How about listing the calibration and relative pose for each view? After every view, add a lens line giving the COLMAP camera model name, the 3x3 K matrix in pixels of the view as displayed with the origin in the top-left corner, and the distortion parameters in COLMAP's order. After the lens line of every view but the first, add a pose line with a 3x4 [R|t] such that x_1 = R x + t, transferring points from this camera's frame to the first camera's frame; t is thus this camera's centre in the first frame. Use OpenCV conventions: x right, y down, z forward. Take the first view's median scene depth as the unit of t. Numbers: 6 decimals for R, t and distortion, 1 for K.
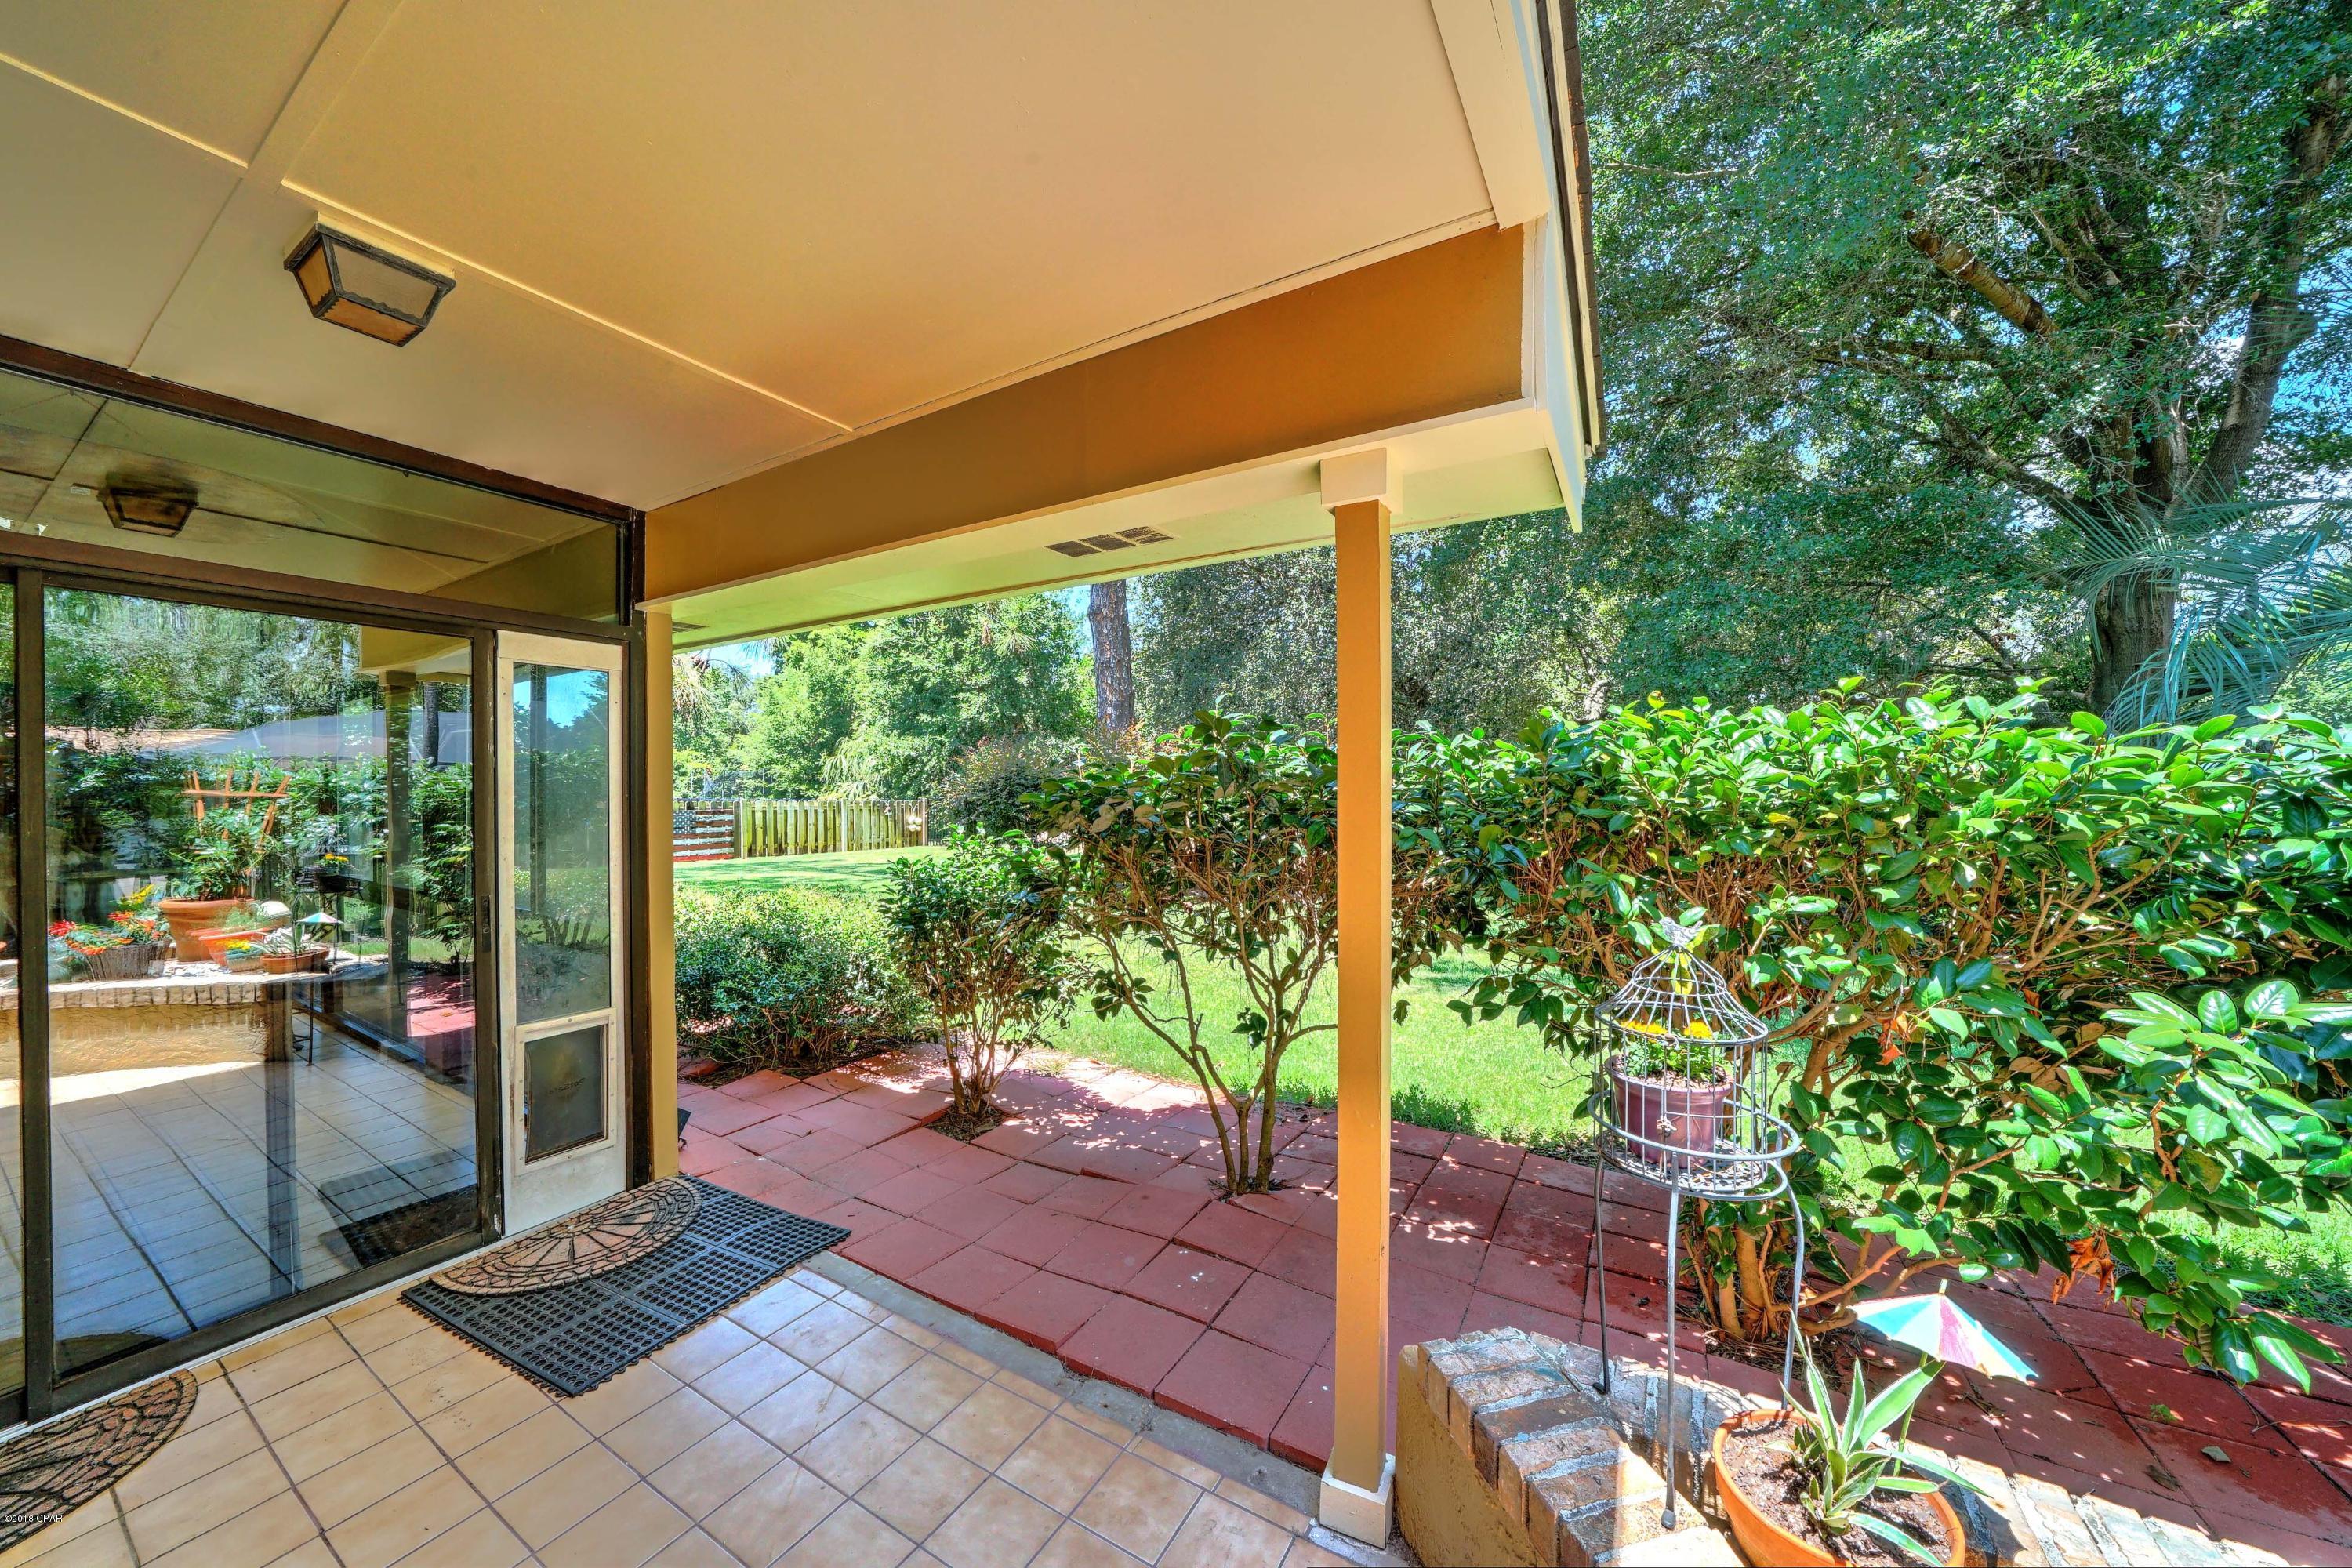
lens RADIAL K [[817.2, 0, 1156.1], [0, 817.2, 791.9], [0, 0, 1]] dist [-0.022878, 0.002593]
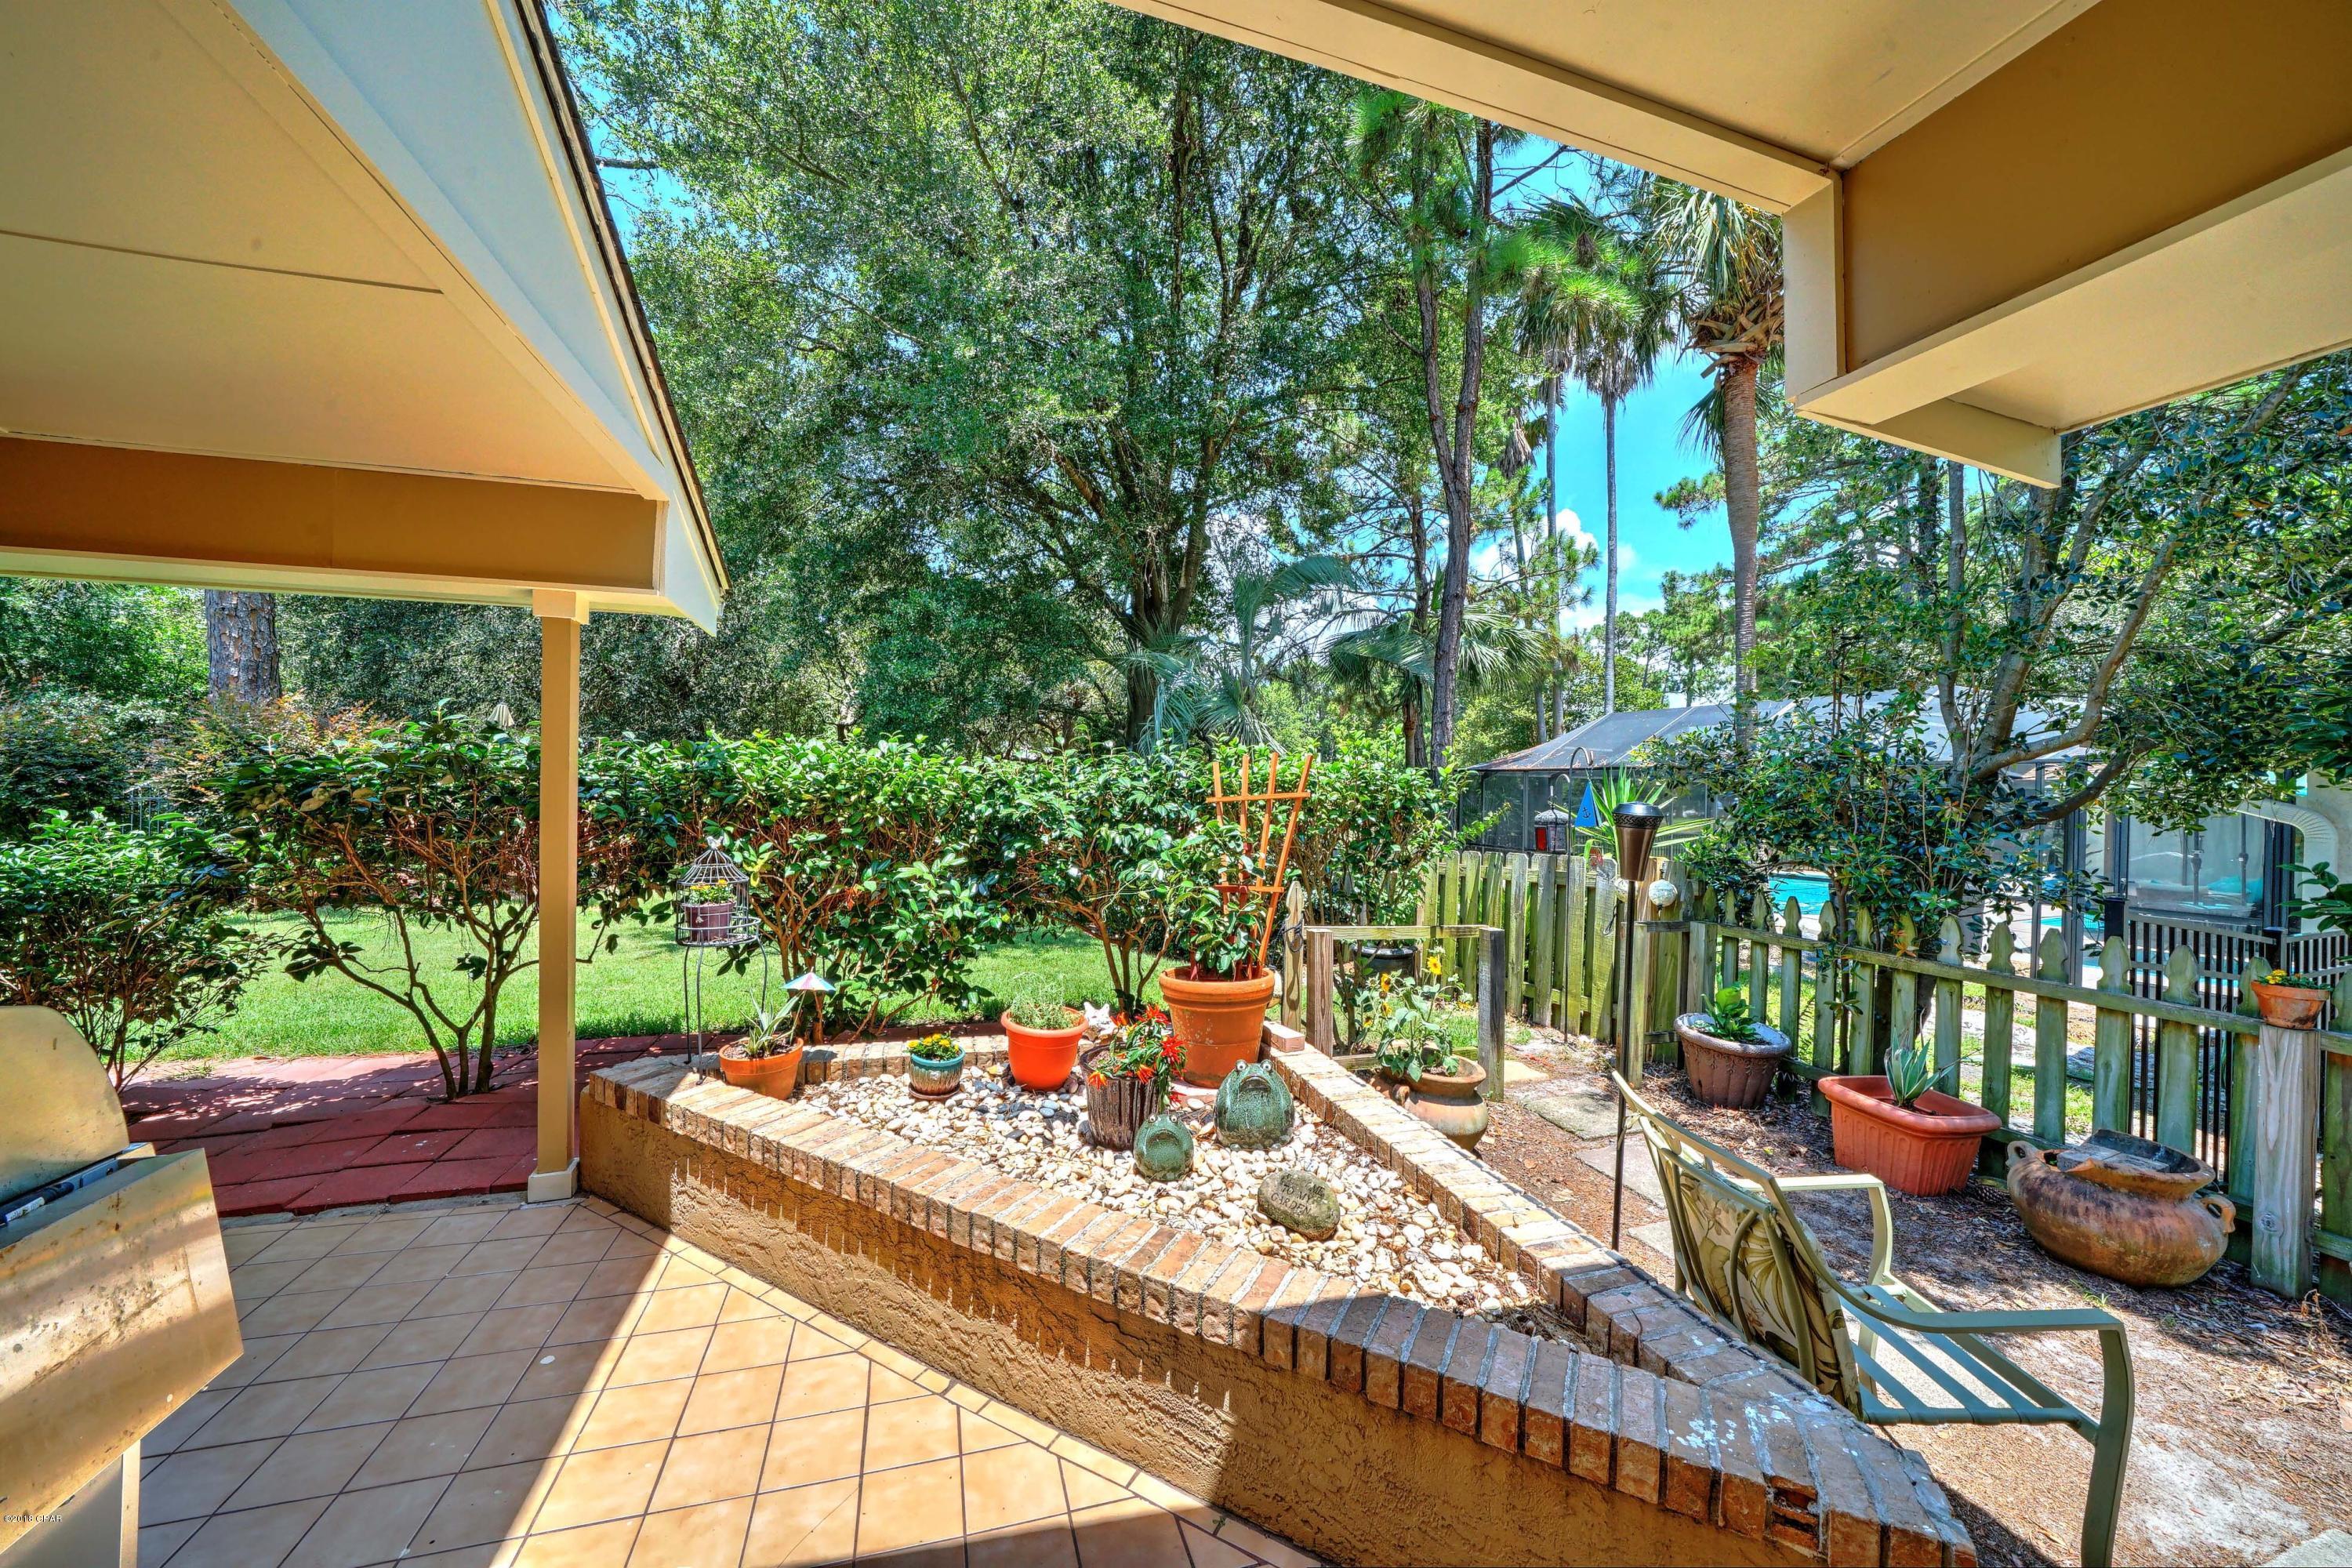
lens RADIAL K [[817.2, 0, 1167.7], [0, 817.2, 789.1], [0, 0, 1]] dist [-0.022878, 0.002593]
pose [[0.670139, 0.012034, 0.742138, -0.085915], [-0.013826, 0.999897, -0.003729, 0.004783], [-0.742107, -0.007762, 0.670237, -0.618303]]
